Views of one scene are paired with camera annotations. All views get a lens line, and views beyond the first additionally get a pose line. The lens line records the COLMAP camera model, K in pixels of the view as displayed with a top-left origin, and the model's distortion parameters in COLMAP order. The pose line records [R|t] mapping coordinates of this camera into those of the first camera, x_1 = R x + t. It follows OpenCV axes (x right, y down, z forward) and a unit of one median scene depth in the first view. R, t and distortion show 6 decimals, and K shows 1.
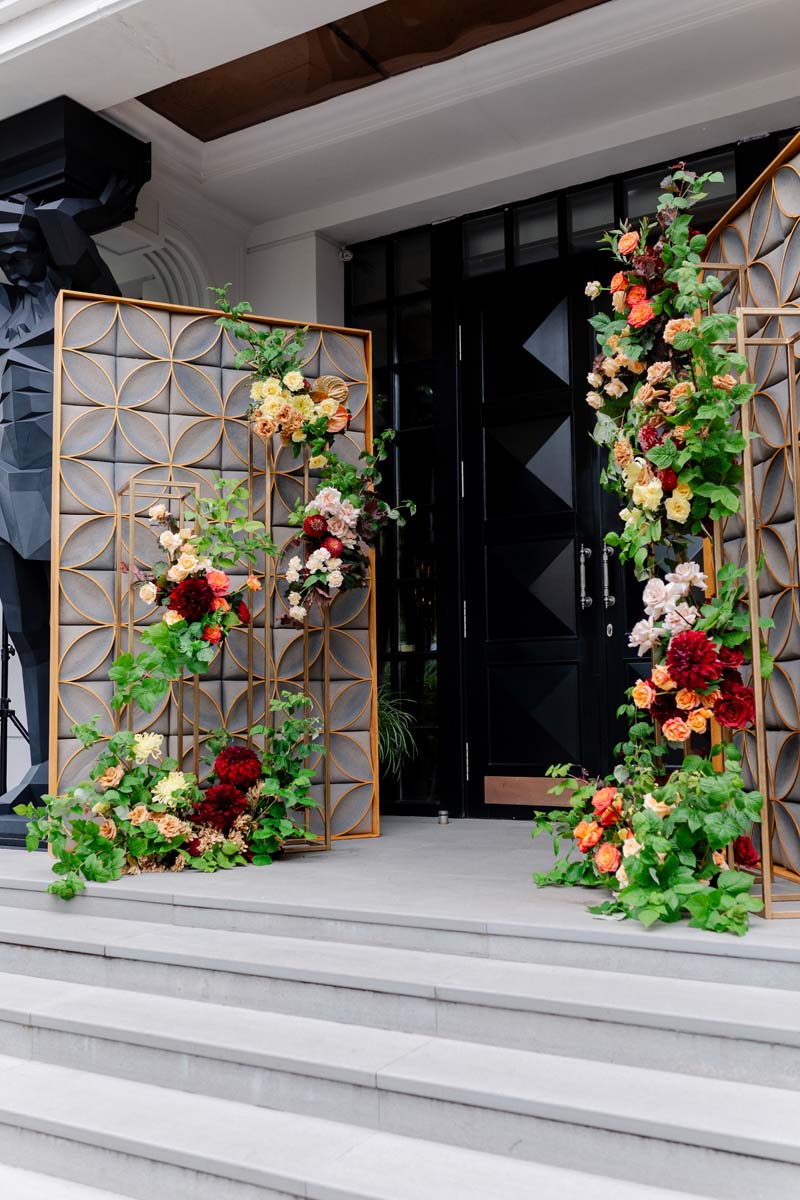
lens RADIAL K [[1144.0, 0, 400.0], [0, 1144.0, 600.0], [0, 0, 1]] dist [-0.001974, 0.002549]
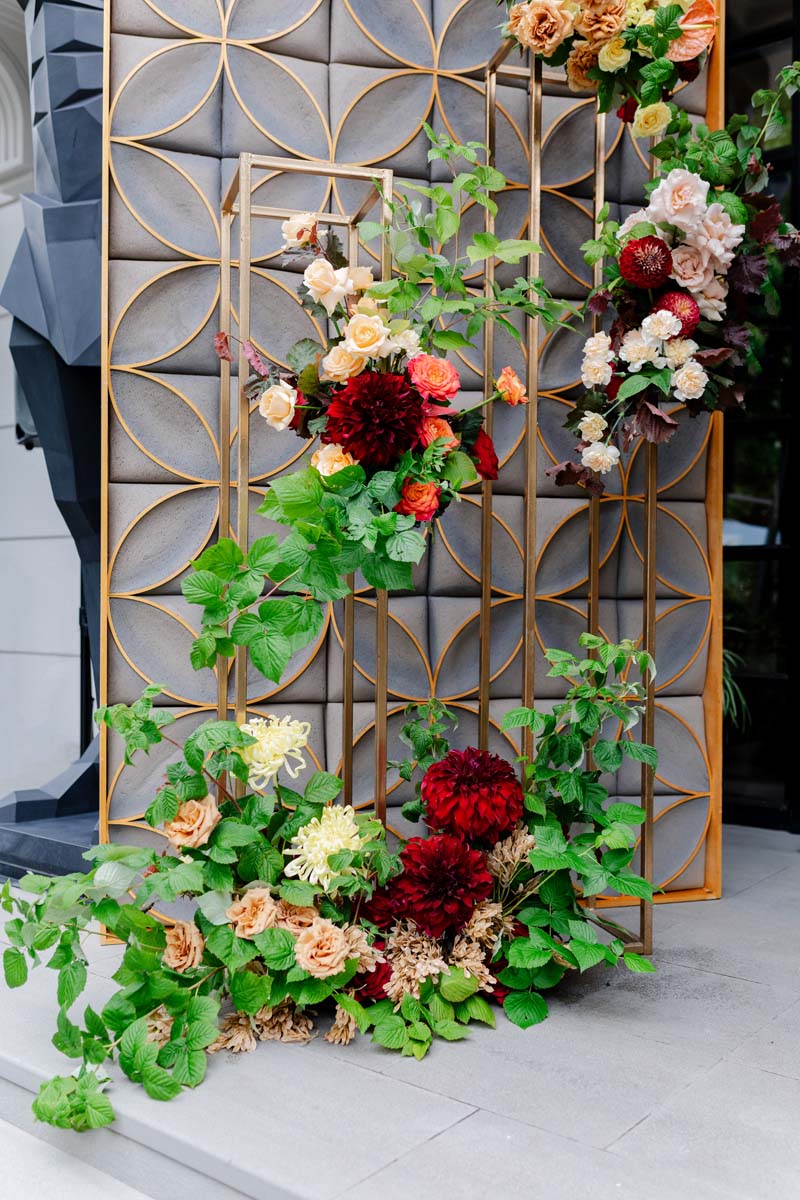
lens RADIAL K [[1144.0, 0, 400.0], [0, 1144.0, 600.0], [0, 0, 1]] dist [-0.001974, 0.002549]
pose [[0.989148, 0.022185, -0.145237, -0.106185], [-0.008240, 0.995355, 0.095924, 0.025894], [0.146691, -0.093687, 0.984736, 0.557785]]
